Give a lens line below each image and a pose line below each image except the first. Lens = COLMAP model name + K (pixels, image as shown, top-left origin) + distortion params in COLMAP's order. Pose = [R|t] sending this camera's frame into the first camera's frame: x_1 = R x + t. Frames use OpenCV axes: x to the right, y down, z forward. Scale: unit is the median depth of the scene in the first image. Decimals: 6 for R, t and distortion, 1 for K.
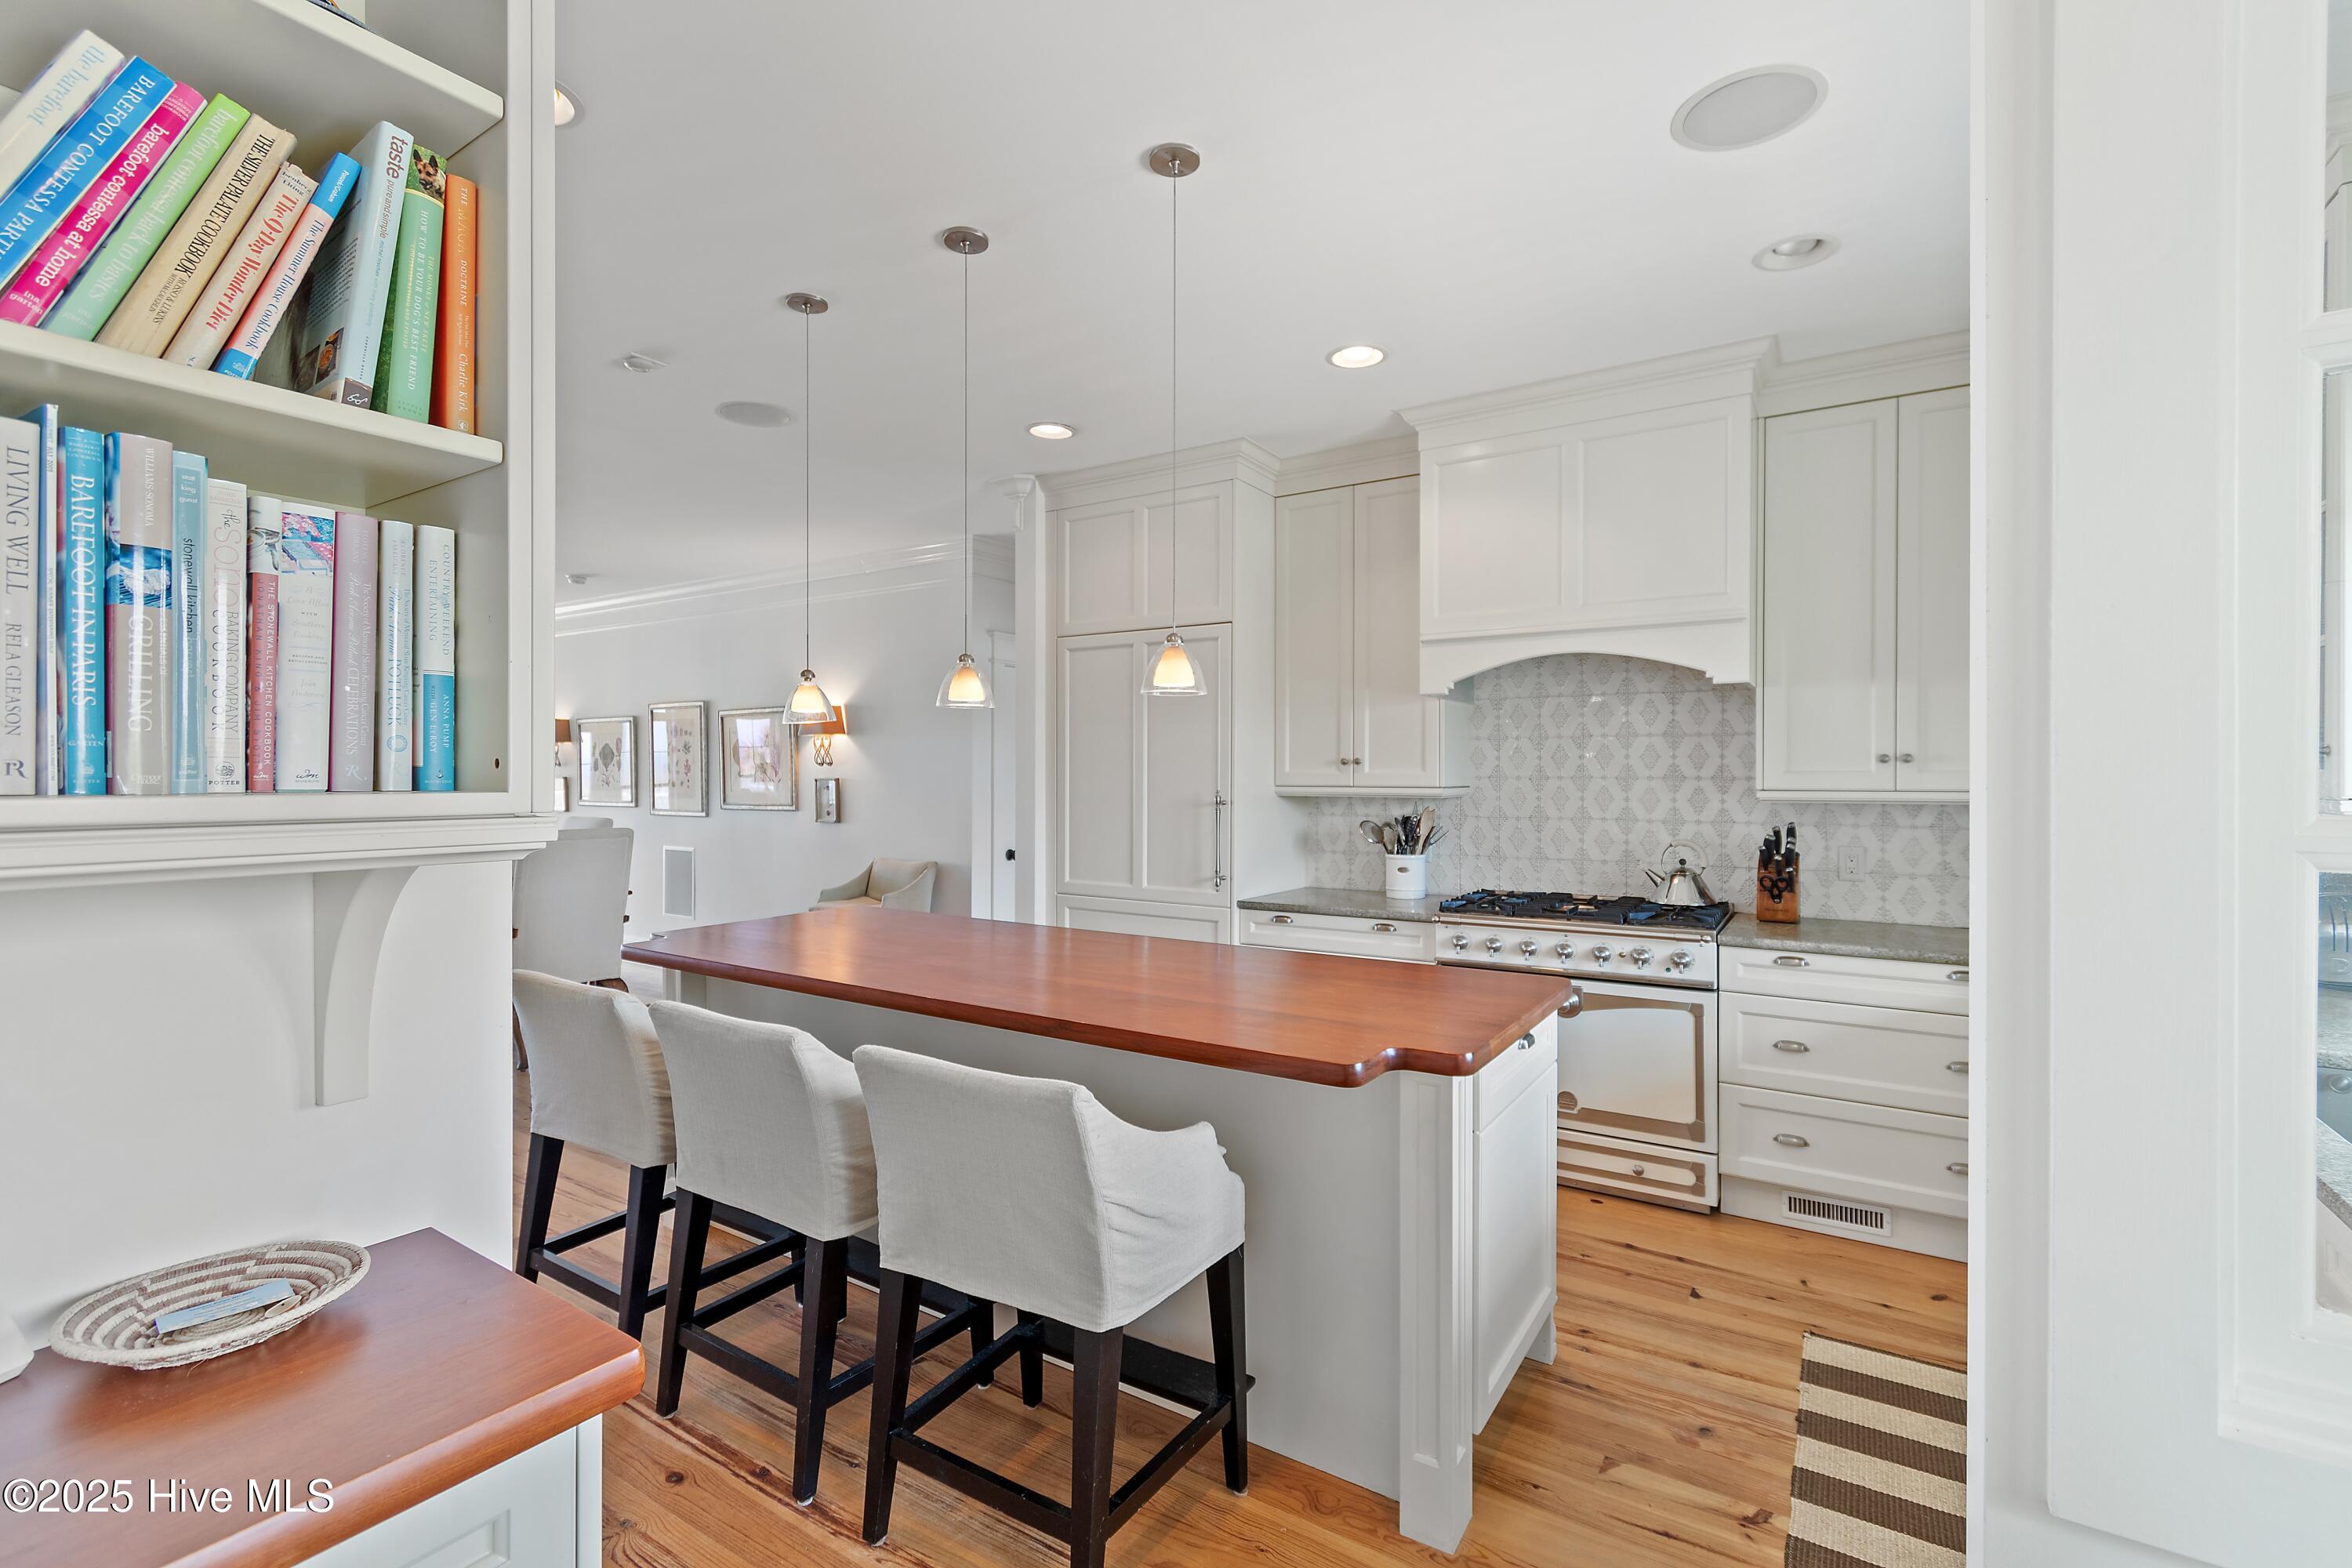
lens RADIAL K [[1061.5, 0, 1176.0], [0, 1061.5, 784.0], [0, 0, 1]] dist [0.001548, -0.000118]
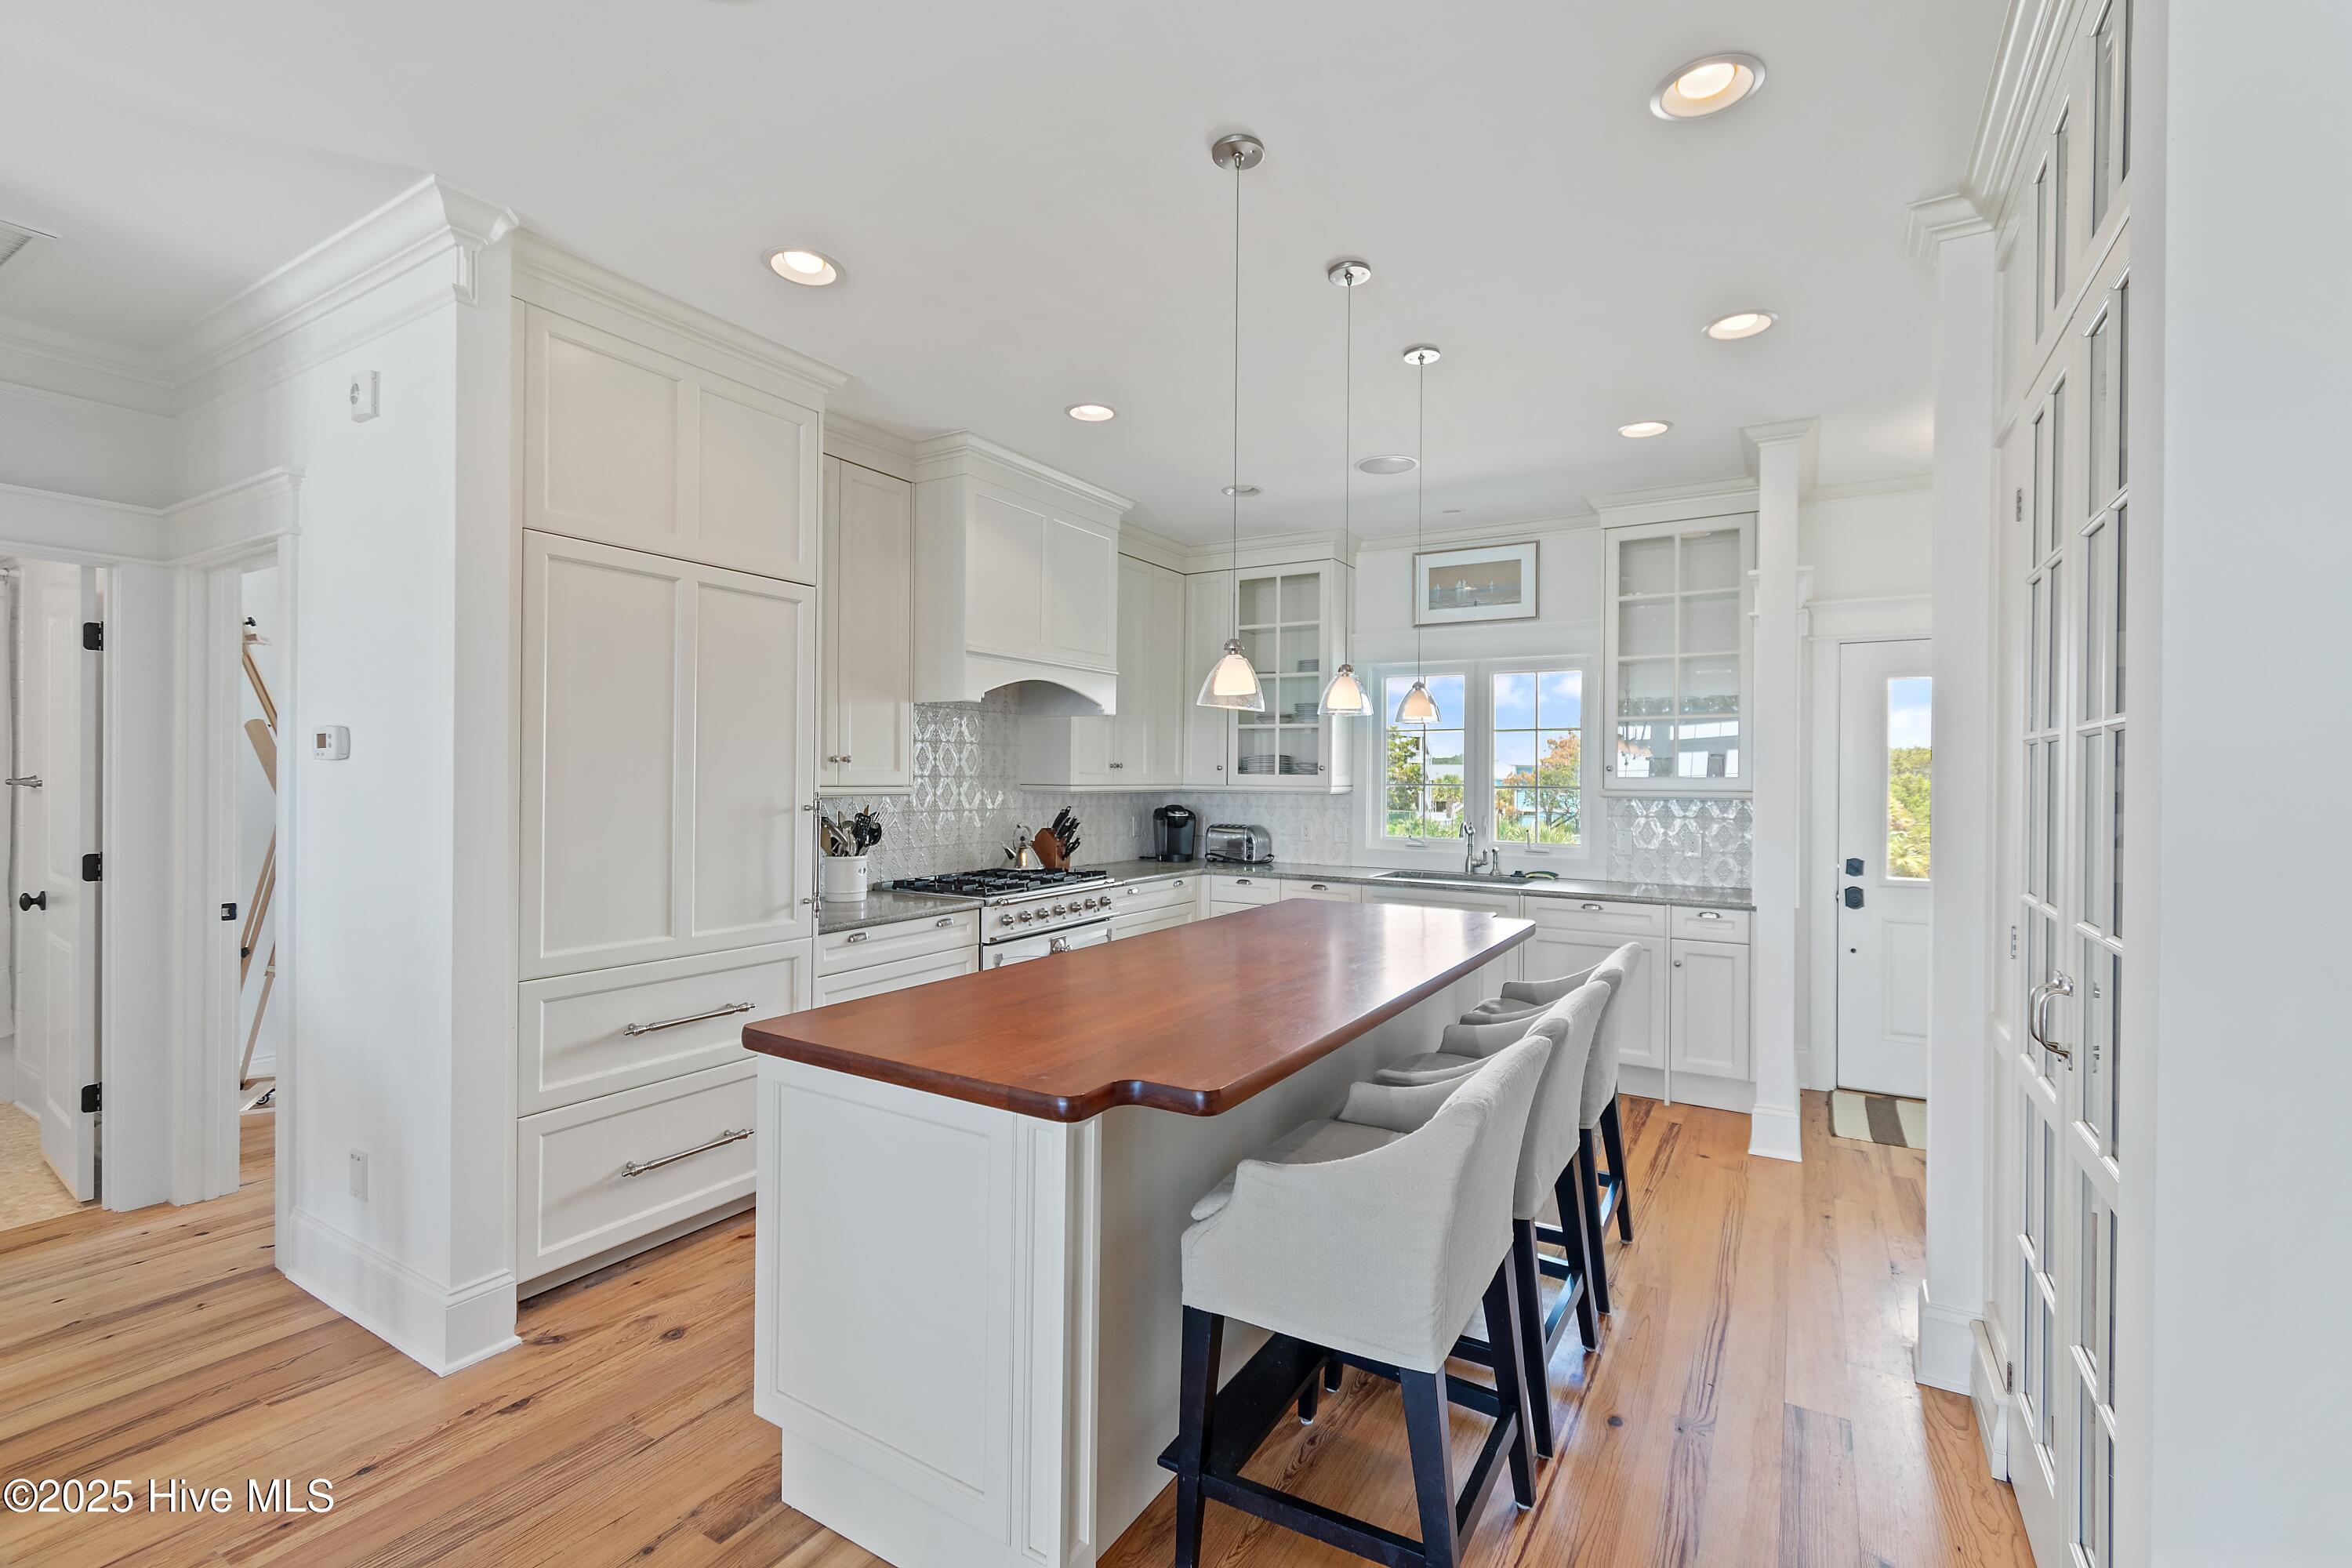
lens RADIAL K [[1036.9, 0, 1171.4], [0, 1036.9, 773.1], [0, 0, 1]] dist [0.003094, -0.000684]
pose [[-0.032950, 0.000091, 0.999457, -0.794688], [-0.006498, 0.999979, -0.000305, -0.011595], [-0.999436, -0.006504, -0.032949, 0.787209]]
